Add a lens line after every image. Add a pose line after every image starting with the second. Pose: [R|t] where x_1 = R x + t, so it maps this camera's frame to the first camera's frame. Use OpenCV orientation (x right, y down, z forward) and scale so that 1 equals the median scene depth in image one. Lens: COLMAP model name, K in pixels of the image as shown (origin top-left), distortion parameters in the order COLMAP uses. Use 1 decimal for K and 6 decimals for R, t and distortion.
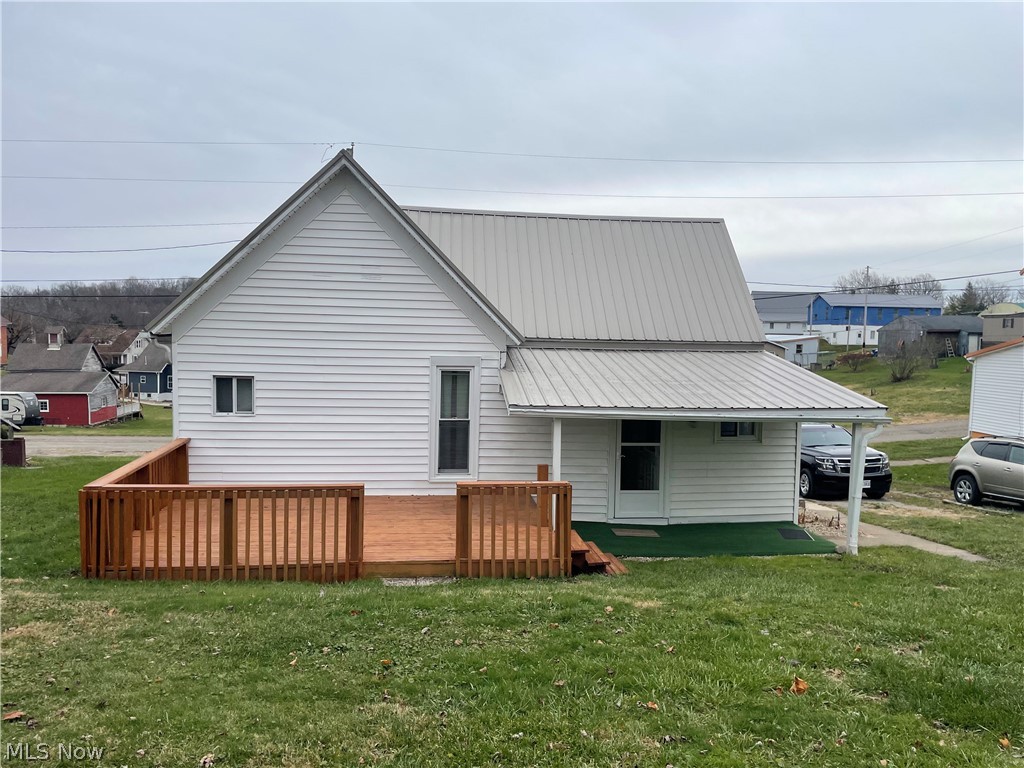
lens RADIAL K [[769.4, 0, 515.2], [0, 769.4, 385.8], [0, 0, 1]] dist [0.085846, -0.111736]
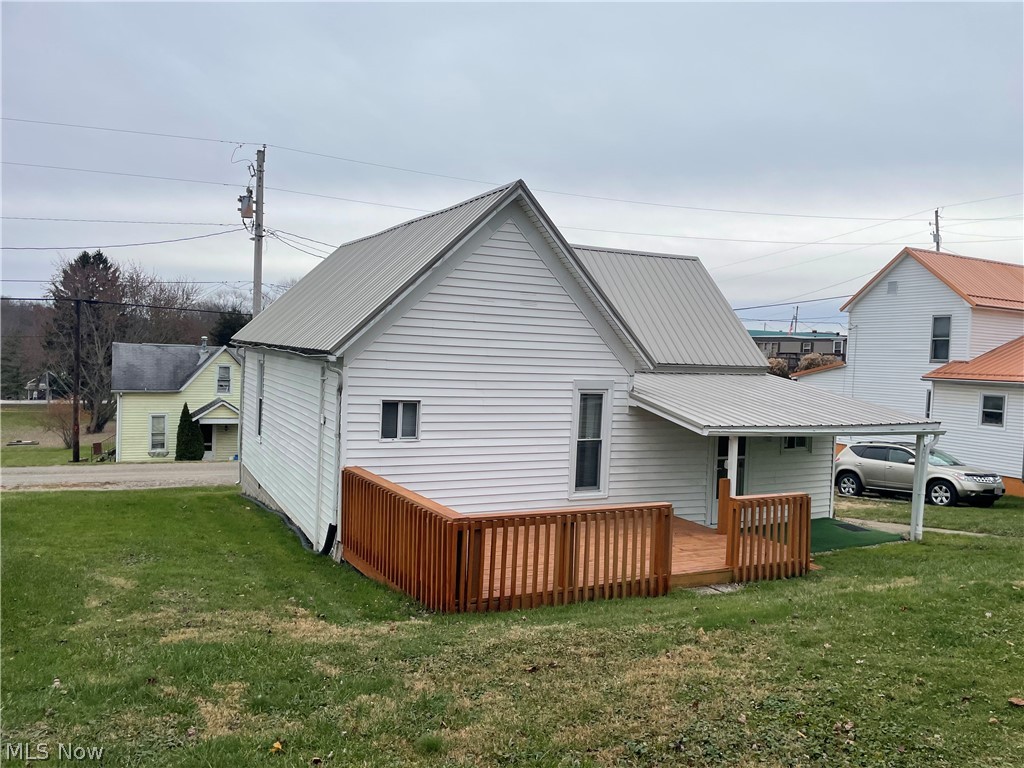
lens RADIAL K [[769.4, 0, 518.0], [0, 769.4, 384.0], [0, 0, 1]] dist [0.085846, -0.111736]
pose [[0.934969, 0.000307, 0.354730, -0.559161], [0.006156, 0.999835, -0.017091, -0.015577], [-0.354677, 0.018163, 0.934812, 0.045489]]
